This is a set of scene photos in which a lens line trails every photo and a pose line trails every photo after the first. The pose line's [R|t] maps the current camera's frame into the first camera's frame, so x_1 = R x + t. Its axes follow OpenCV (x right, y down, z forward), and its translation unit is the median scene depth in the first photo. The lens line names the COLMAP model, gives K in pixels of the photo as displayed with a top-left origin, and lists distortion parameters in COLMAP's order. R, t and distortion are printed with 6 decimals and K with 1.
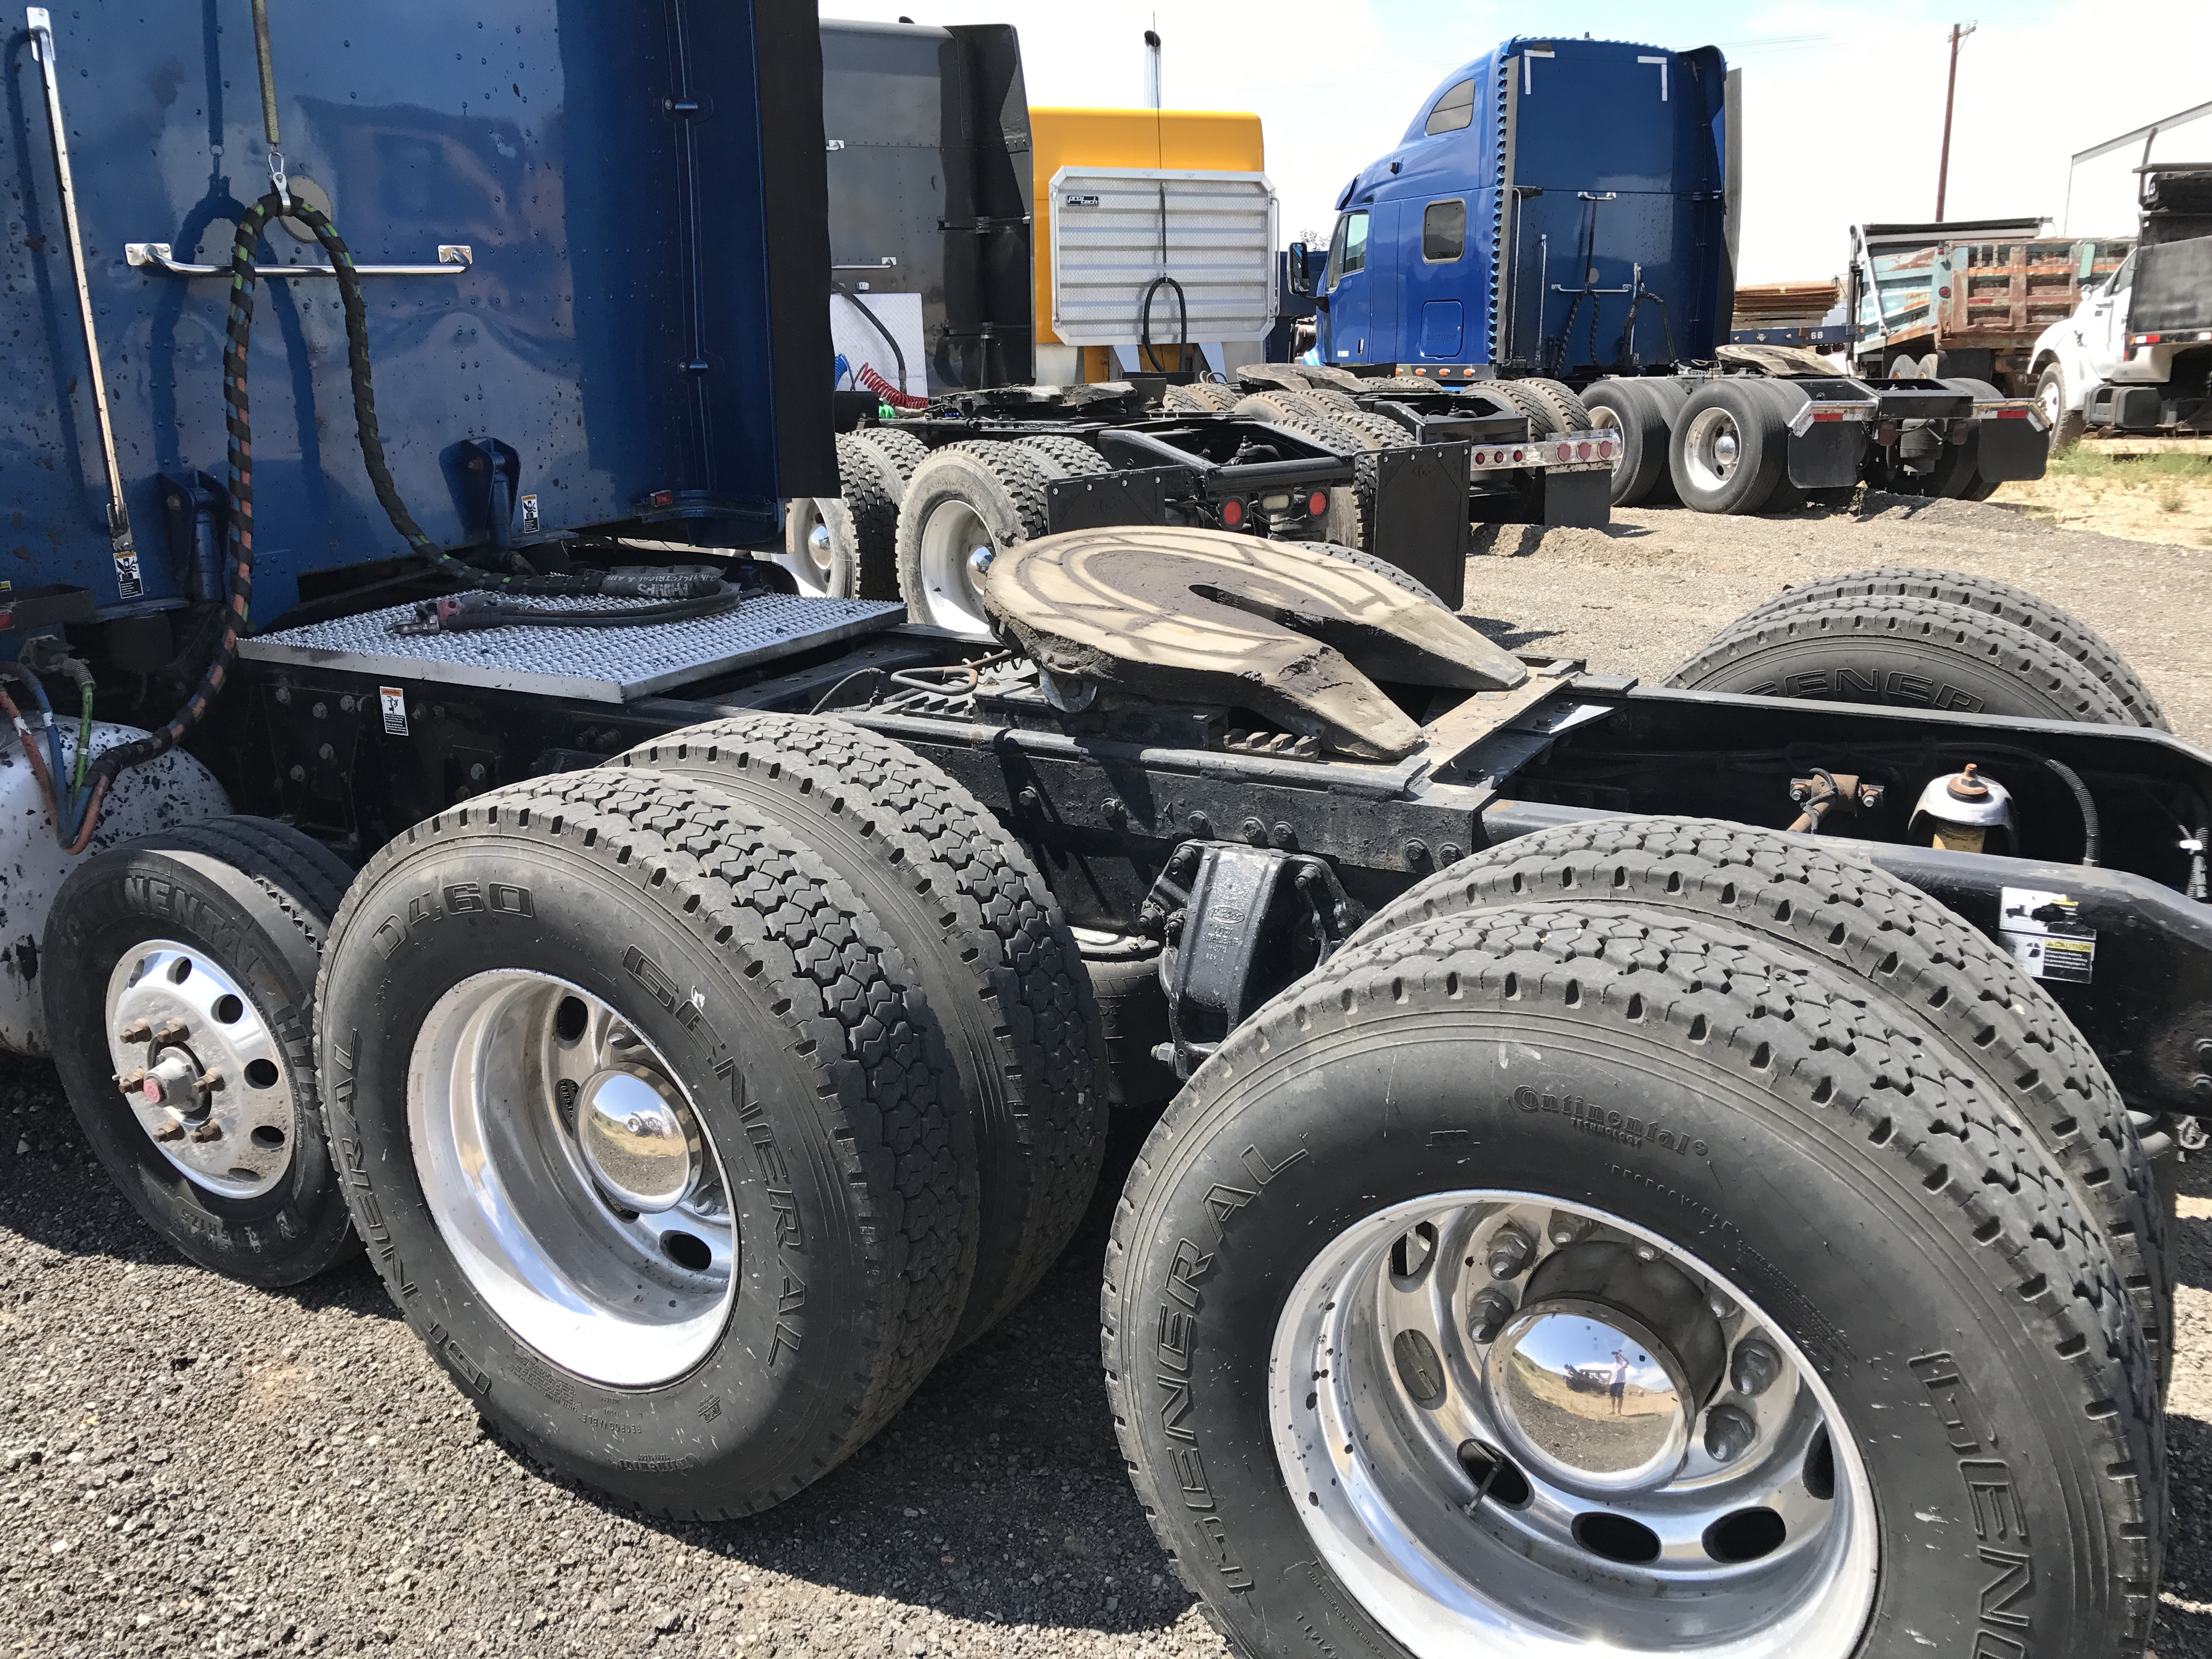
lens RADIAL K [[1839.6, 0, 1106.0], [0, 1839.6, 829.5], [0, 0, 1]] dist [0.001165, 0.022129]
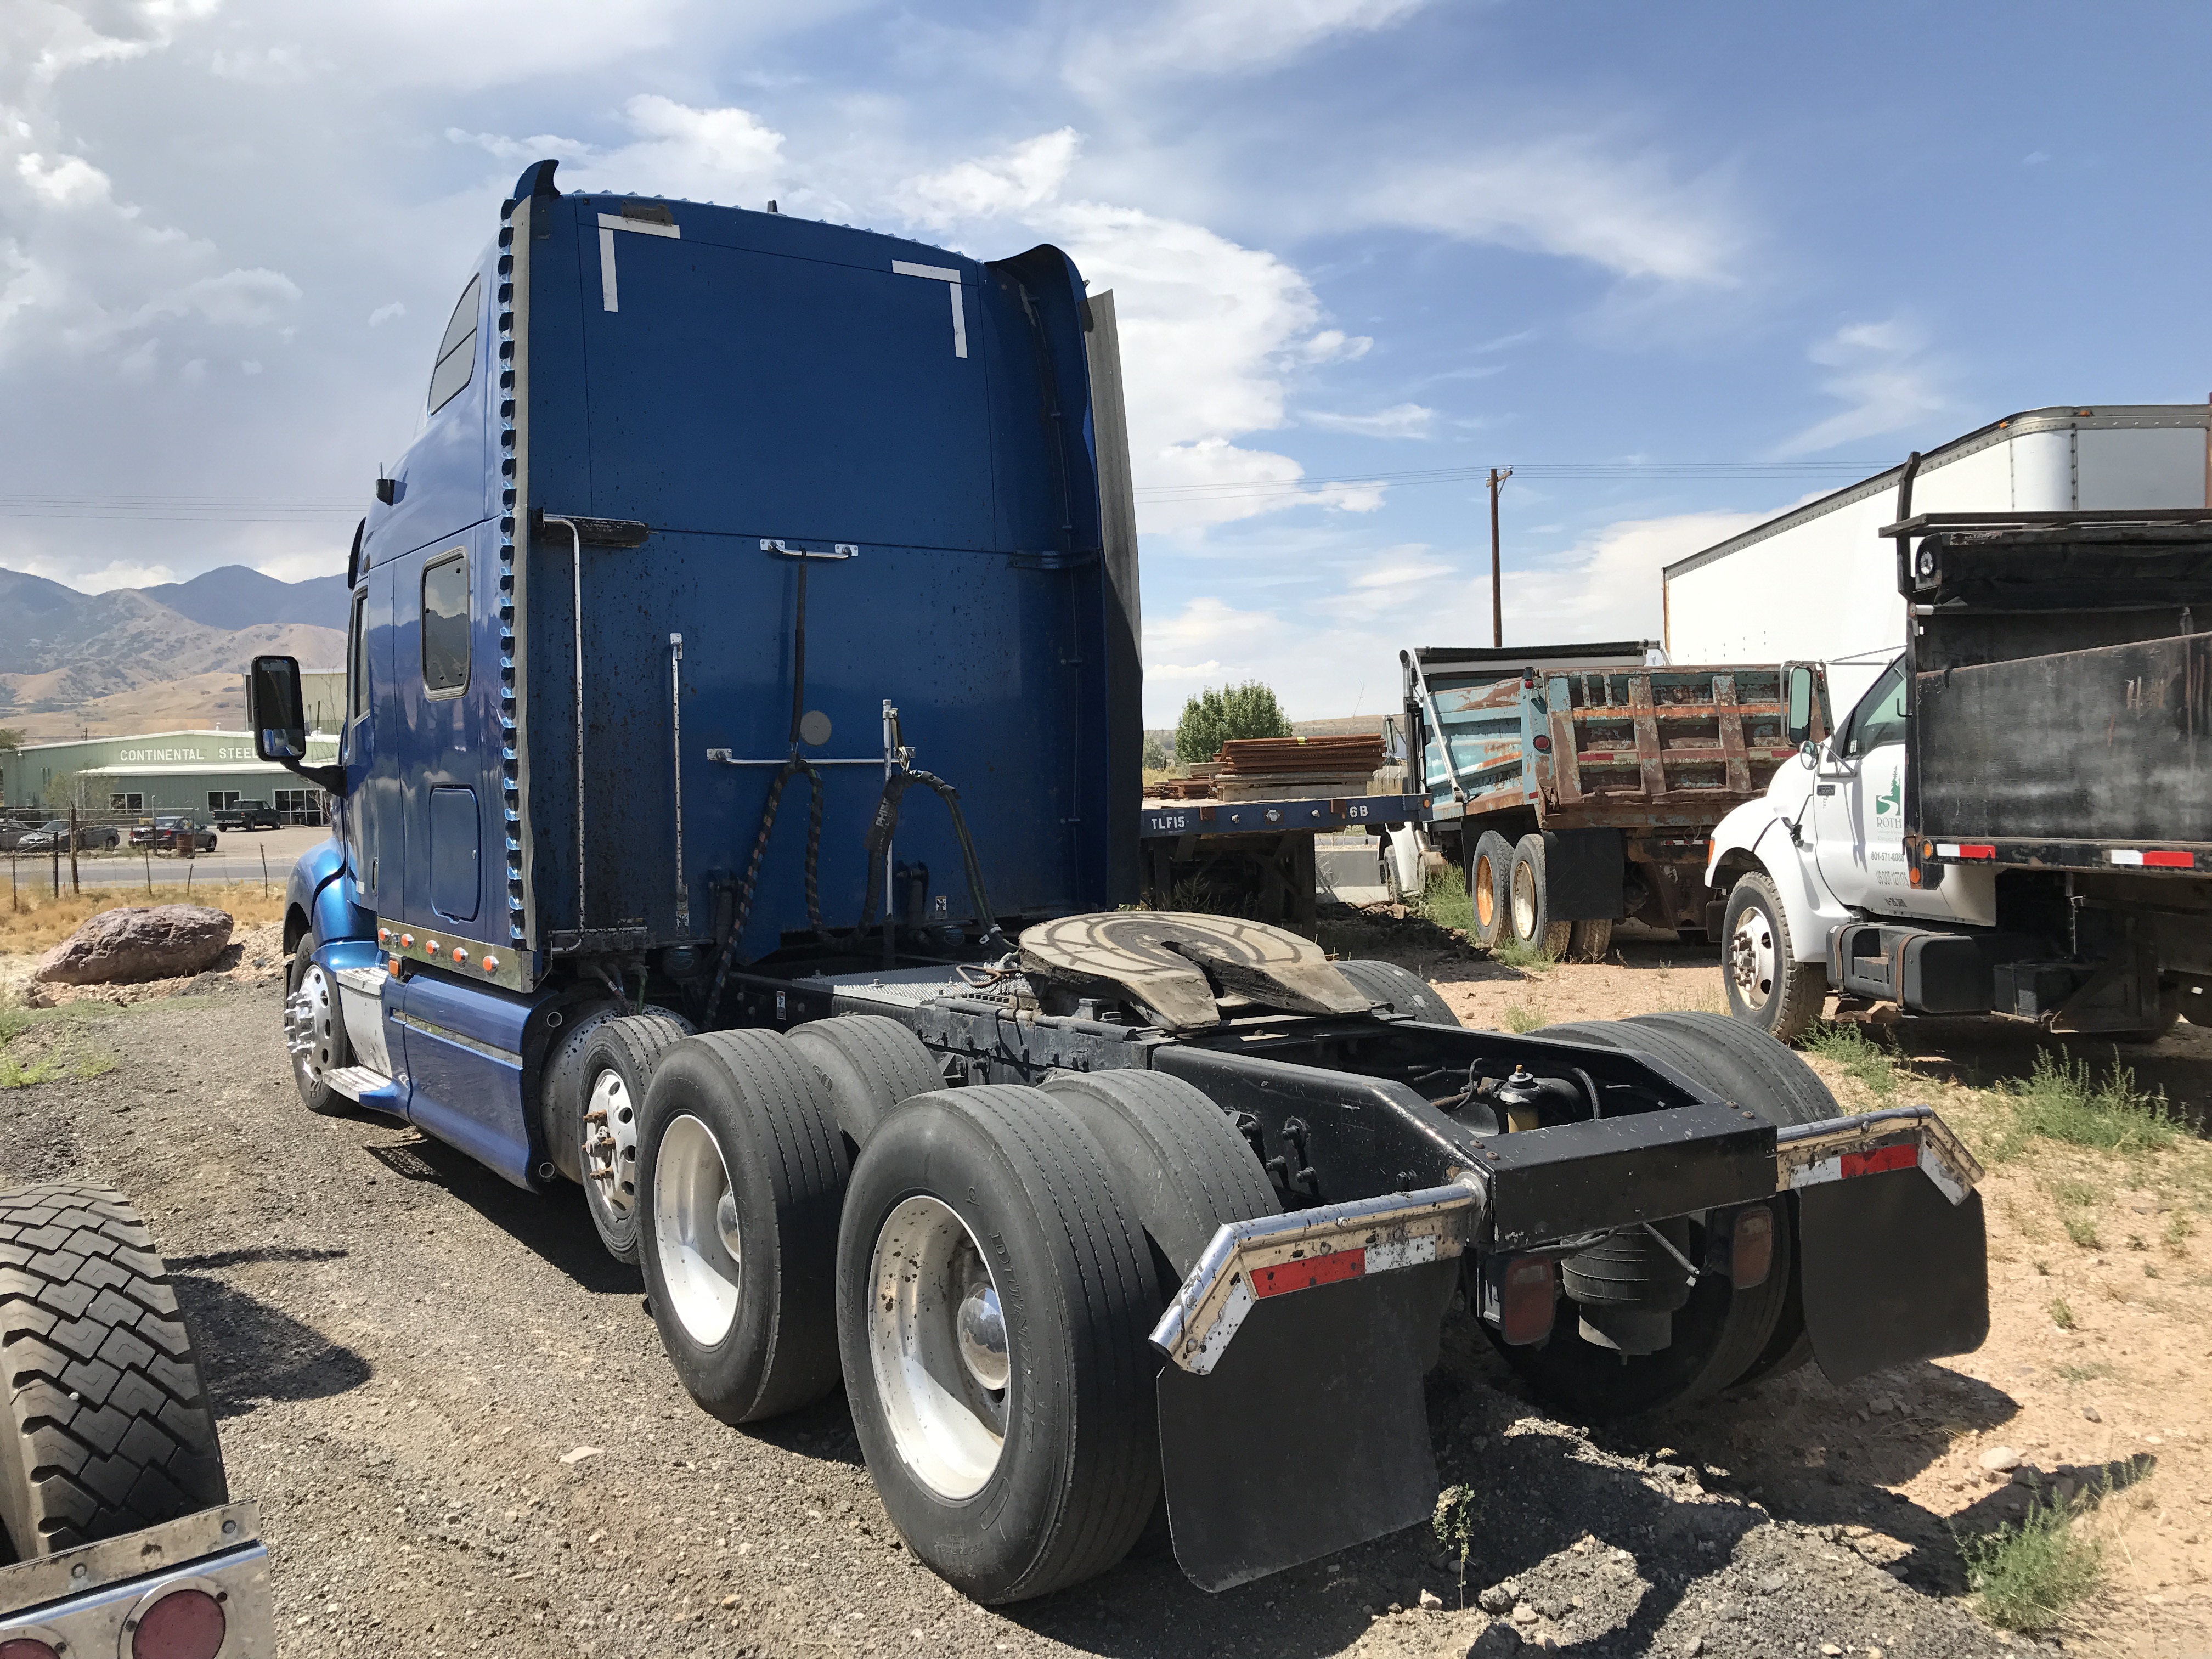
lens RADIAL K [[1839.6, 0, 1106.0], [0, 1839.6, 829.5], [0, 0, 1]] dist [0.001165, 0.022129]
pose [[0.980148, -0.012698, 0.197861, 0.280037], [0.057054, 0.973800, -0.220132, -0.204142], [-0.189882, 0.227051, 0.955193, 0.664742]]
